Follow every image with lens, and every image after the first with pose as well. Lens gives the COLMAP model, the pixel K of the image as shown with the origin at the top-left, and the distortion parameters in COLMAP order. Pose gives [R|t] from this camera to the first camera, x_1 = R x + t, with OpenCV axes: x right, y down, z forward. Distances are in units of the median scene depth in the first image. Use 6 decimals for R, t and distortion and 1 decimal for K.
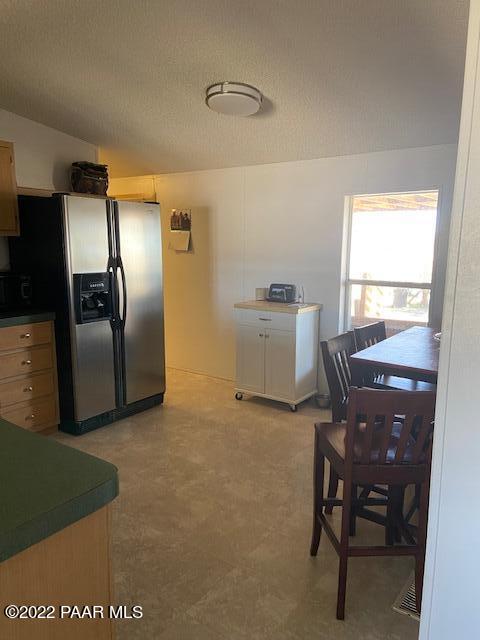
lens RADIAL K [[482.5, 0, 240.0], [0, 482.5, 320.0], [0, 0, 1]] dist [0.127007, -0.173203]
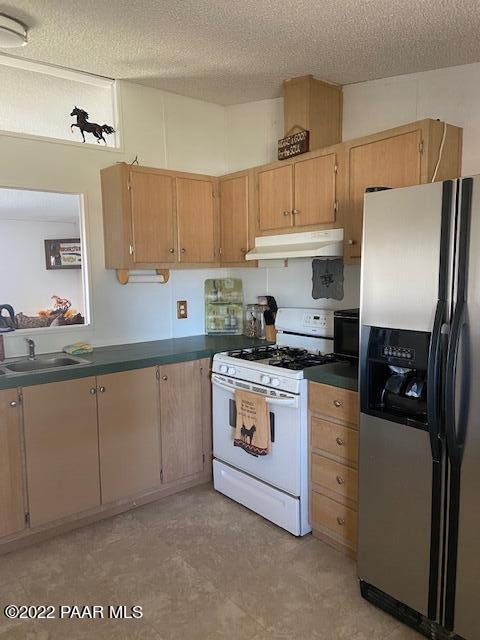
lens RADIAL K [[482.5, 0, 240.0], [0, 482.5, 320.0], [0, 0, 1]] dist [0.127007, -0.173203]
pose [[-0.272163, 0.098145, -0.957233, 0.242757], [-0.145113, 0.979222, 0.141658, -0.153259], [0.951246, 0.177461, -0.252266, 0.949662]]
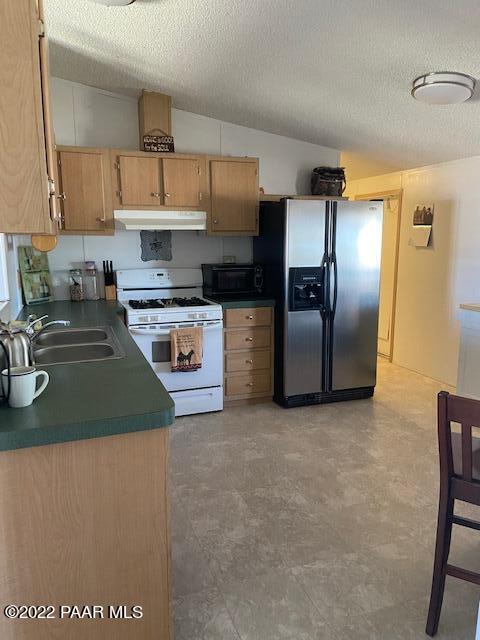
lens RADIAL K [[482.5, 0, 240.0], [0, 482.5, 320.0], [0, 0, 1]] dist [0.127007, -0.173203]
pose [[0.817612, 0.090780, -0.568569, 0.211999], [-0.087246, 0.995623, 0.033505, 0.000590], [0.569122, 0.022212, 0.821953, -0.001332]]
